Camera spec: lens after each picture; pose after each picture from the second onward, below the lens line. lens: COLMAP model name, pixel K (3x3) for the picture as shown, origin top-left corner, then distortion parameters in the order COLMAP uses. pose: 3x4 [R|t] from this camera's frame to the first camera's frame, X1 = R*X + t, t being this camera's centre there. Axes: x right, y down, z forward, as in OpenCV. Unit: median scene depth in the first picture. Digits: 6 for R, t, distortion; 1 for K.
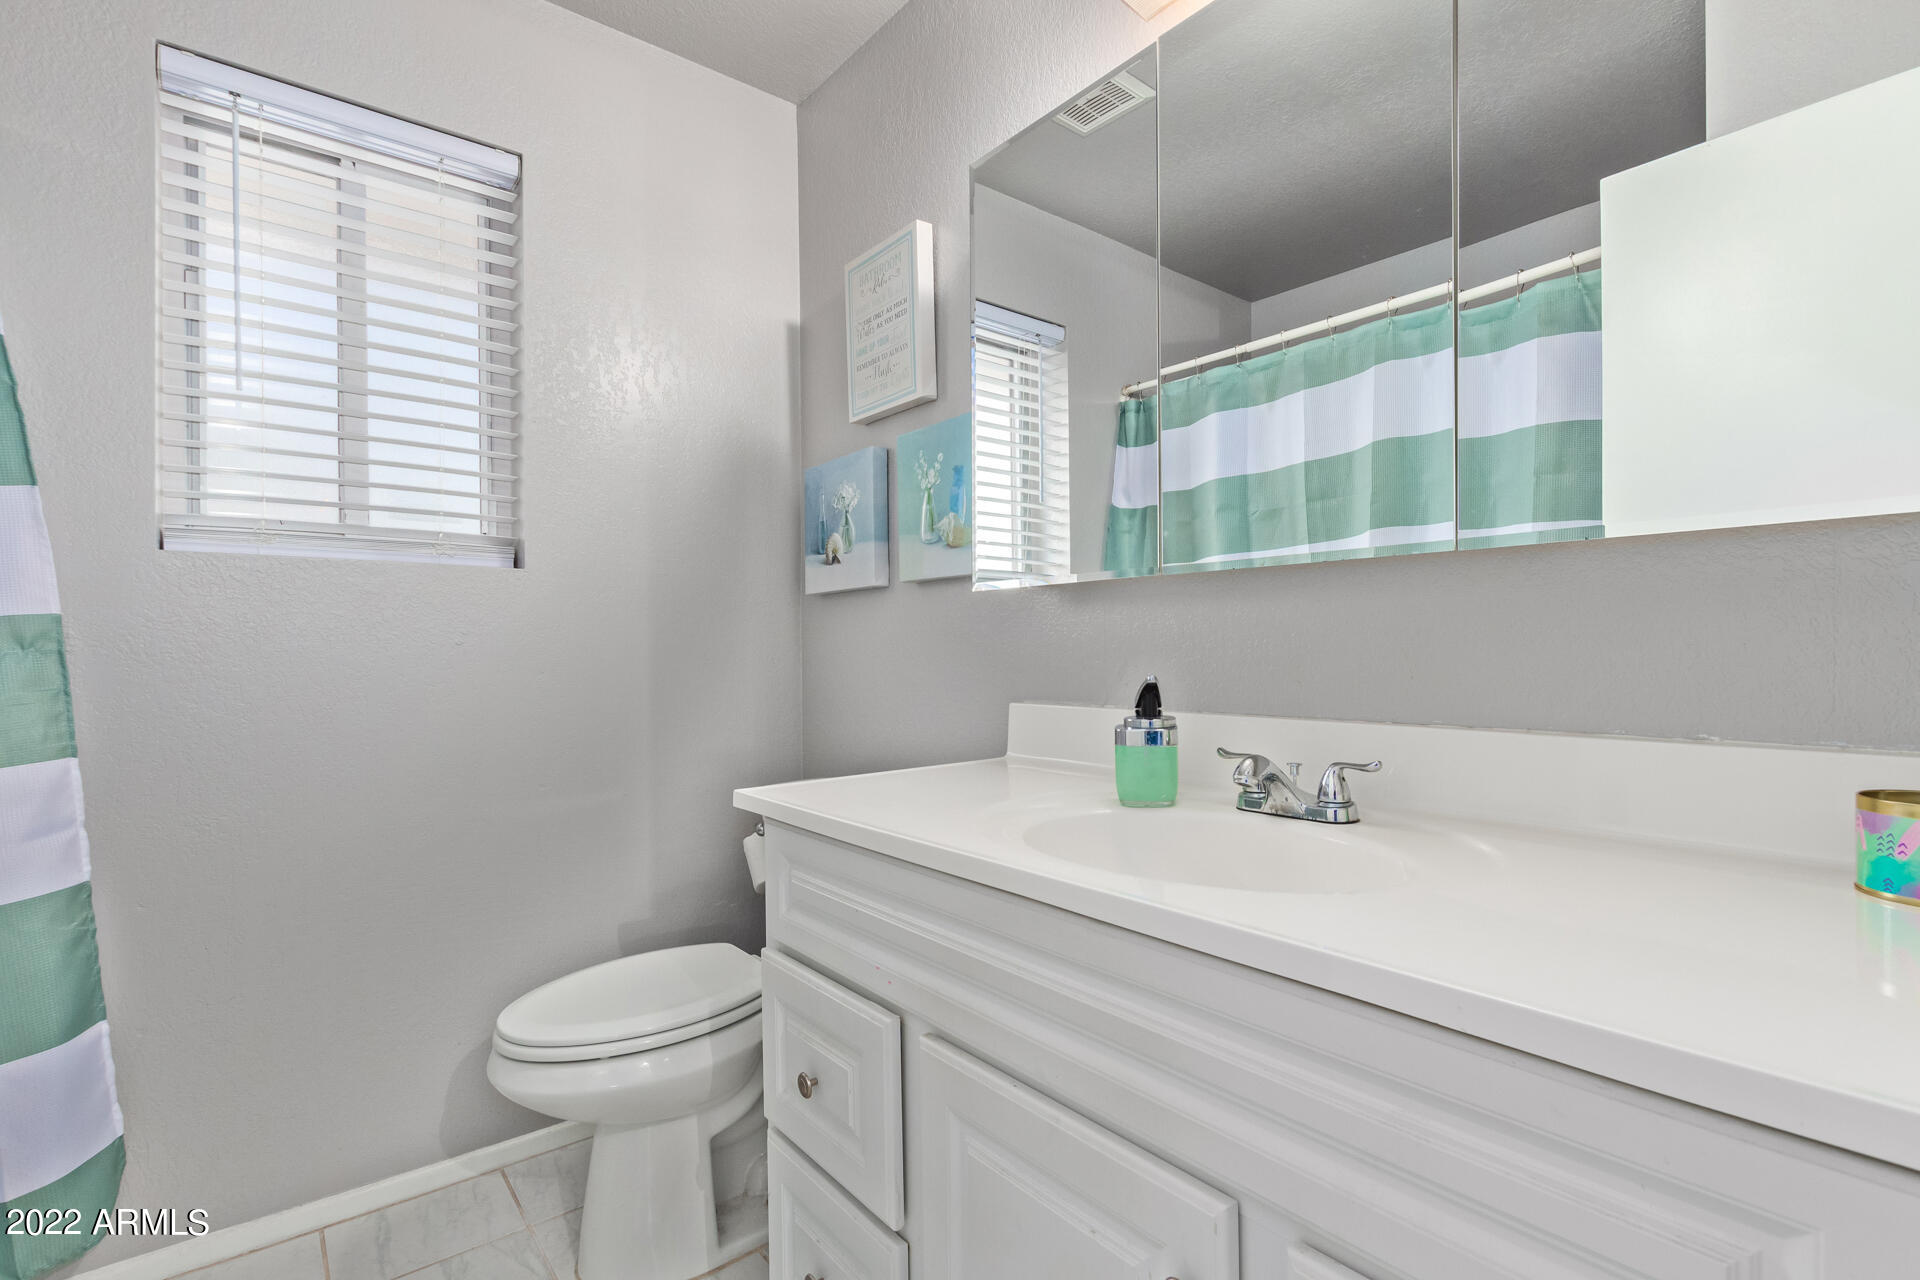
lens RADIAL K [[919.2, 0, 958.0], [0, 919.2, 644.7], [0, 0, 1]] dist [0.010378, -0.000650]
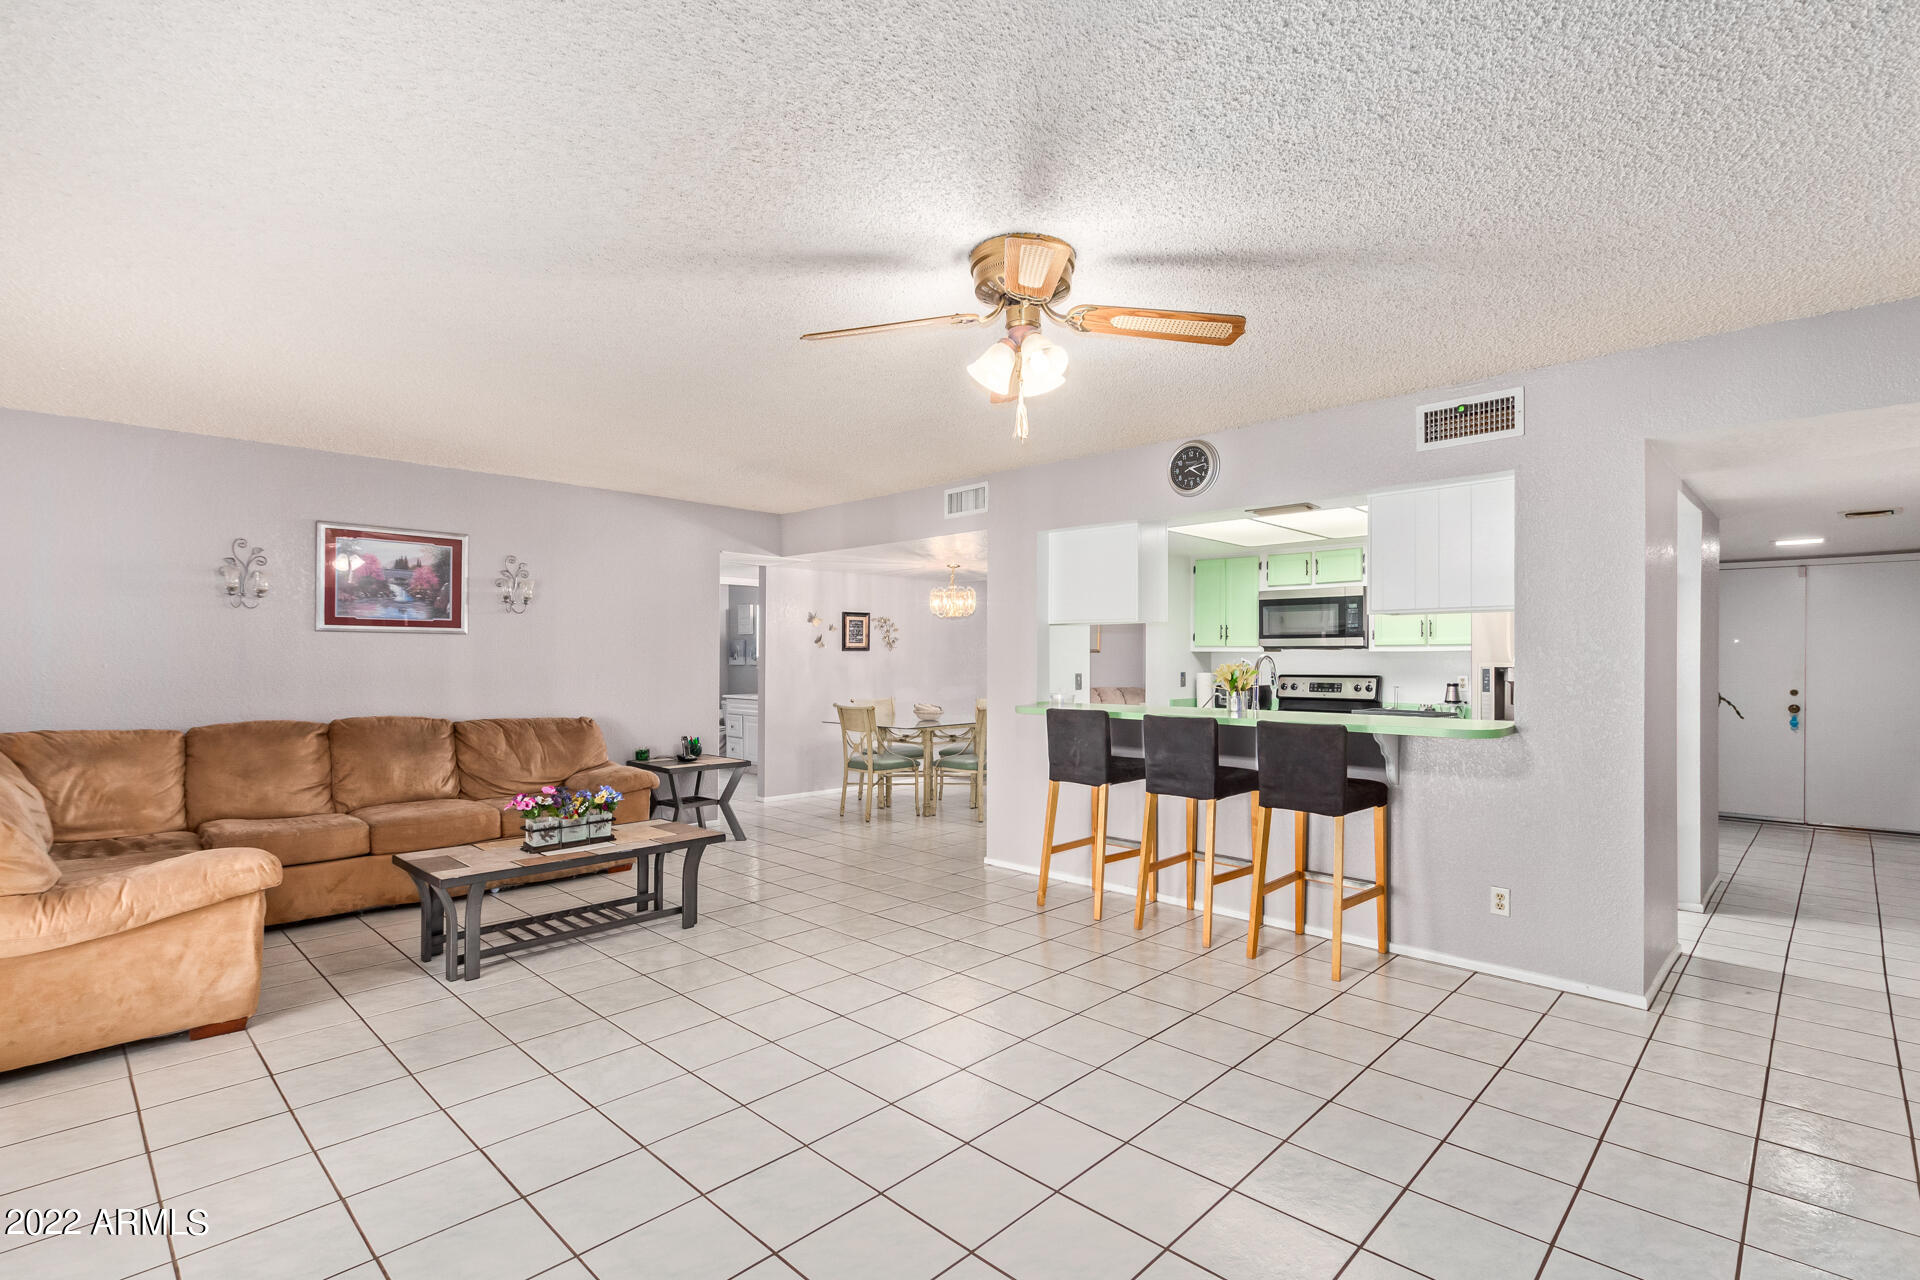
lens RADIAL K [[897.6, 0, 970.5], [0, 897.6, 636.8], [0, 0, 1]] dist [0.009621, -0.003839]
pose [[0.991757, 0.008023, 0.127879, 0.542432], [-0.005187, 0.999734, -0.022492, -0.114923], [-0.128025, 0.021643, 0.991535, -4.276857]]
